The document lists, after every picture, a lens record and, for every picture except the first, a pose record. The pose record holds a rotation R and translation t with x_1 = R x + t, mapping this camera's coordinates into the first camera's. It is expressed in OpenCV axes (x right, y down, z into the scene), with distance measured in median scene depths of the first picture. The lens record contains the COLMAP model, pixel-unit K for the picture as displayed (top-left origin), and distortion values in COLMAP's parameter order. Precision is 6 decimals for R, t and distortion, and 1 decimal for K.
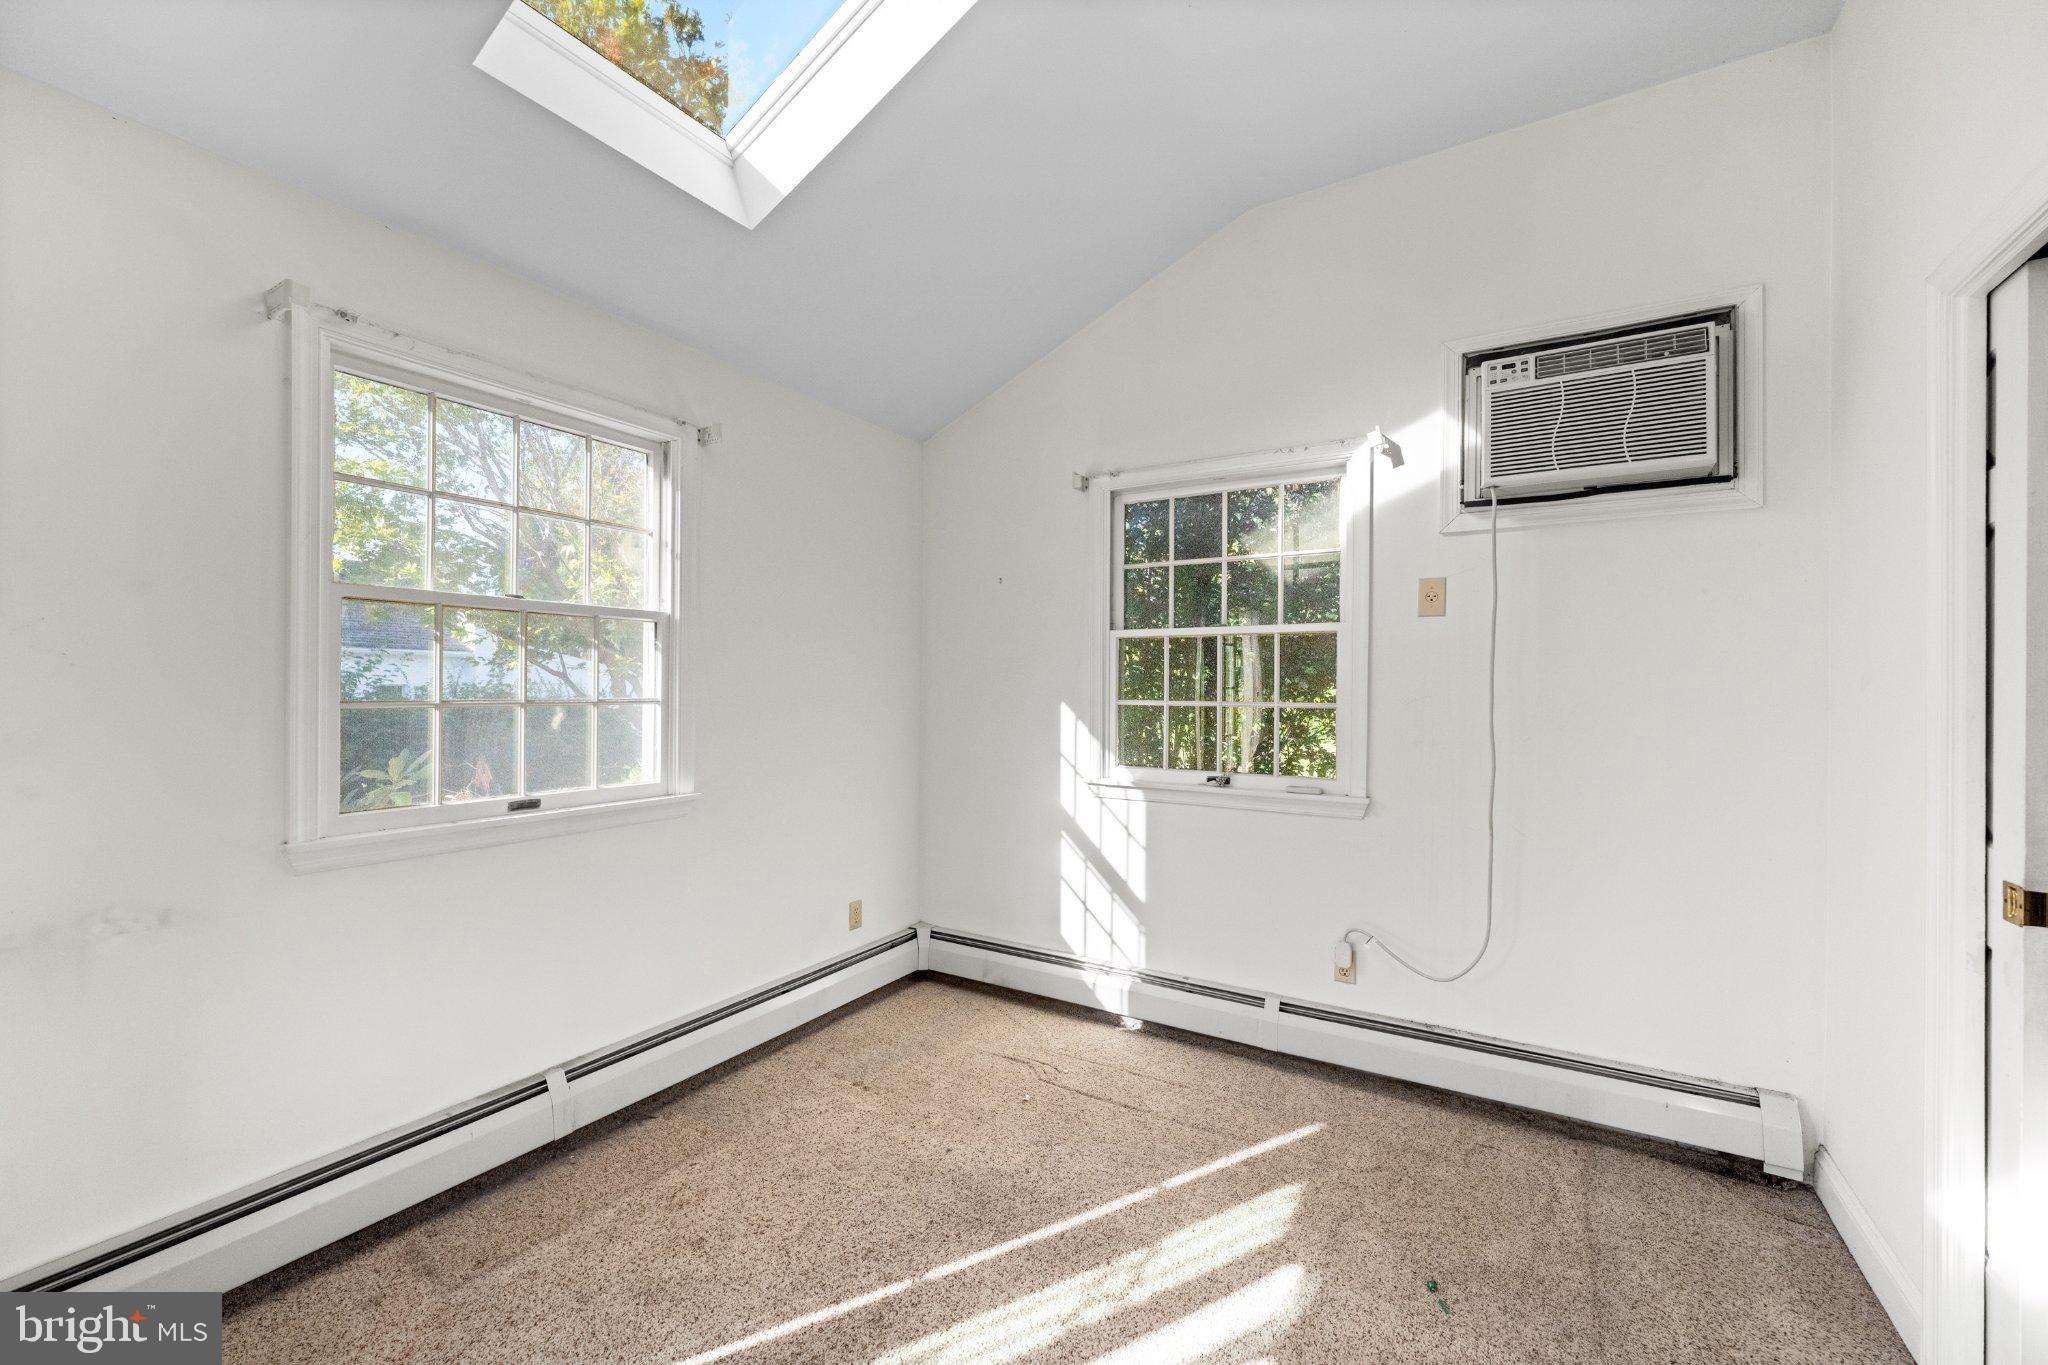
lens RADIAL K [[816.4, 0, 1023.7], [0, 816.4, 682.2], [0, 0, 1]] dist [-0.000657, 0.000024]
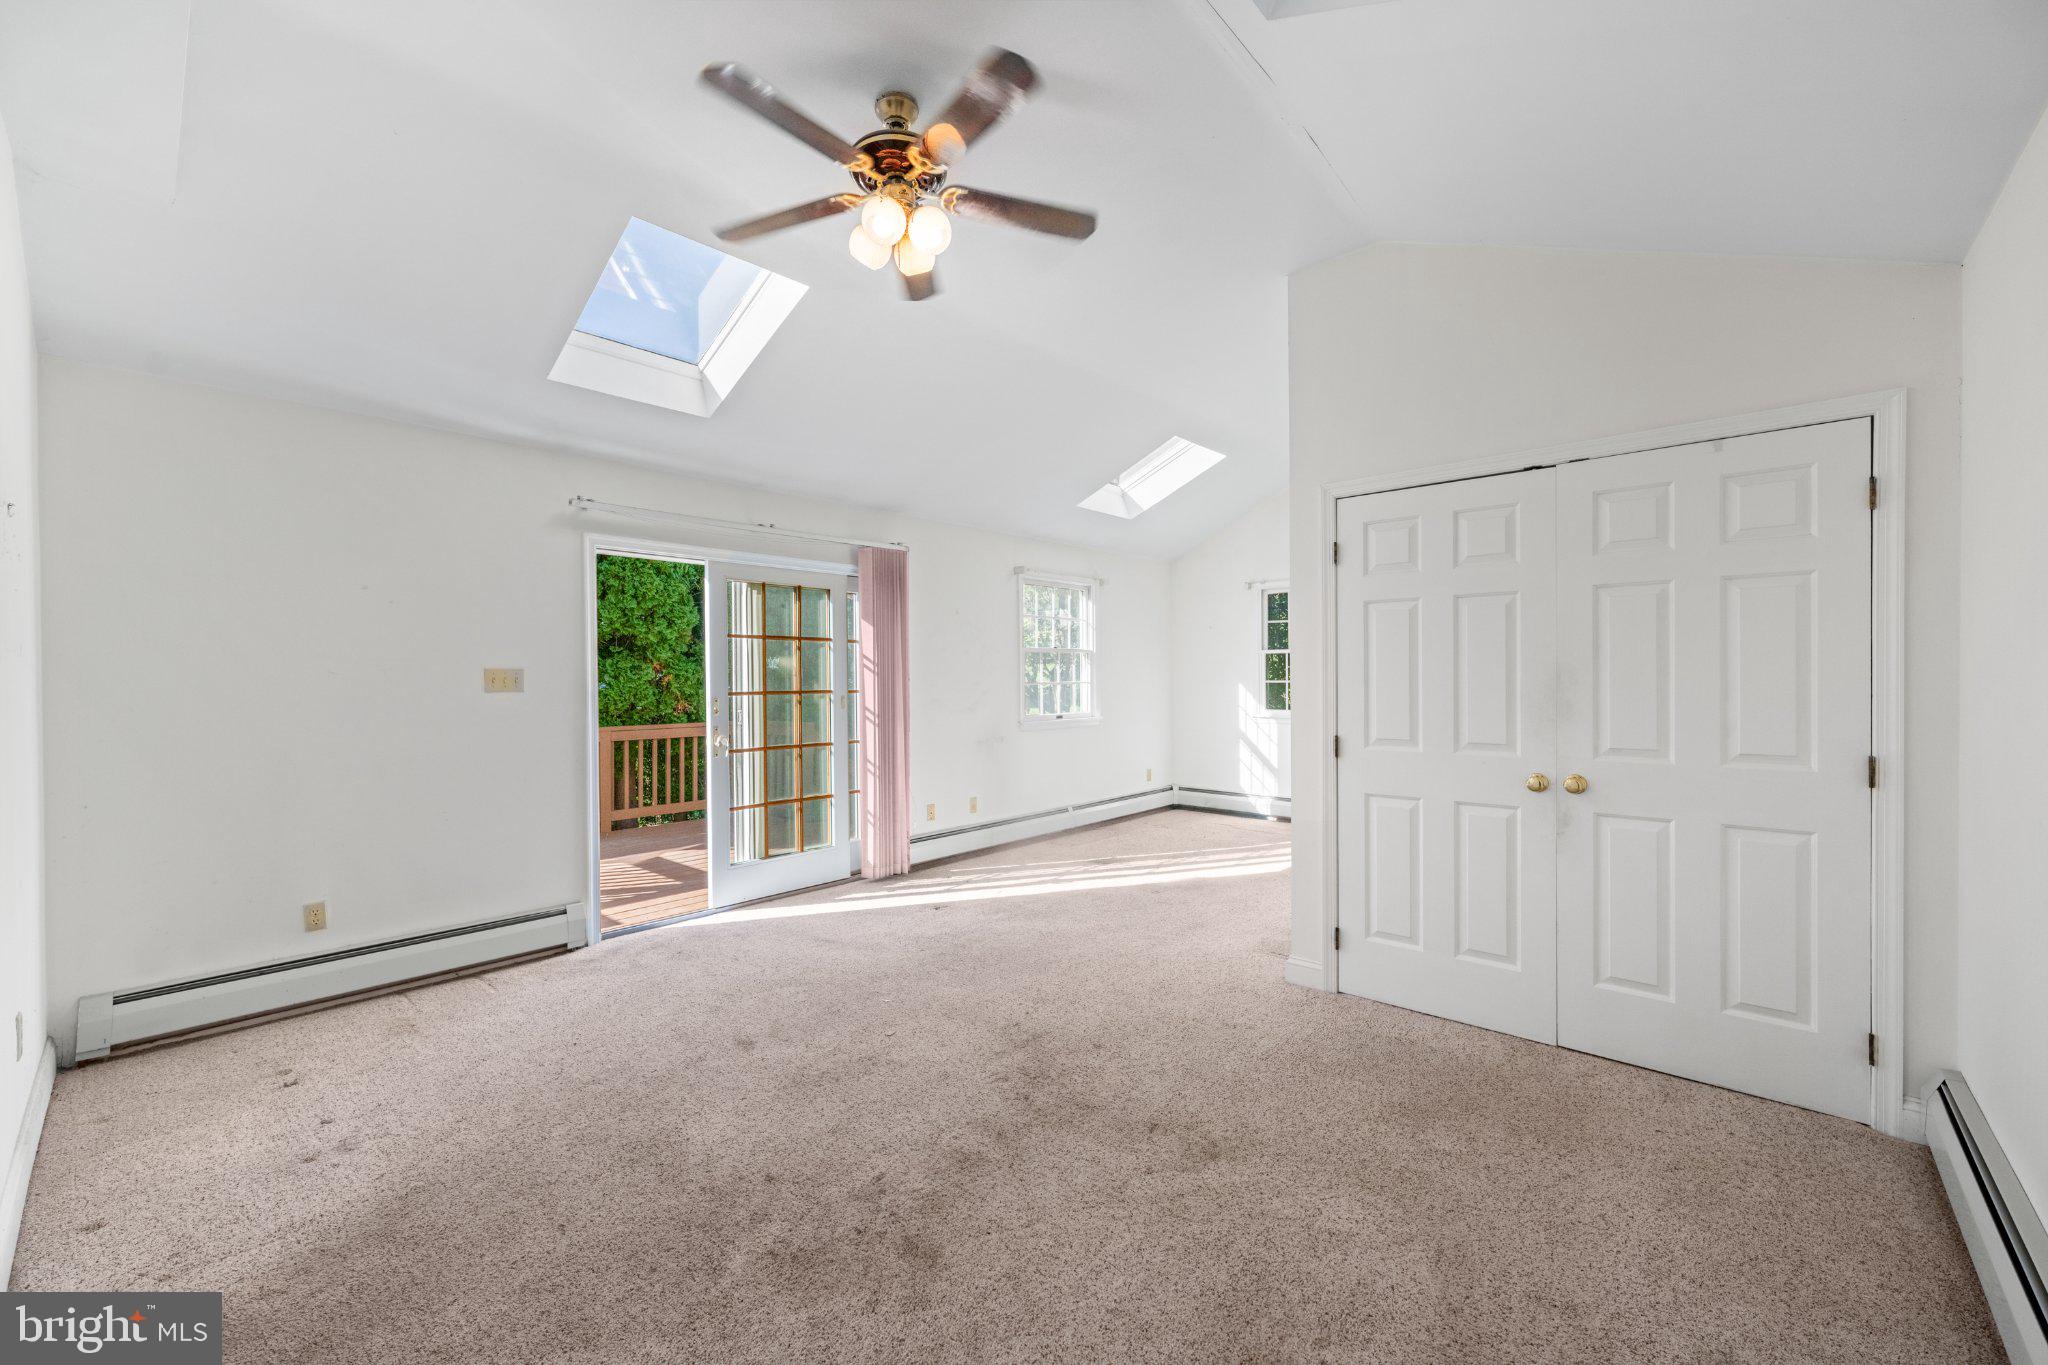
lens RADIAL K [[816.4, 0, 1038.8], [0, 816.4, 686.6], [0, 0, 1]] dist [-0.000657, 0.000024]
pose [[0.985597, -0.006629, -0.168983, -0.126649], [0.009673, 0.999805, 0.017196, -0.009838], [0.168836, -0.018583, 0.985469, -1.401431]]
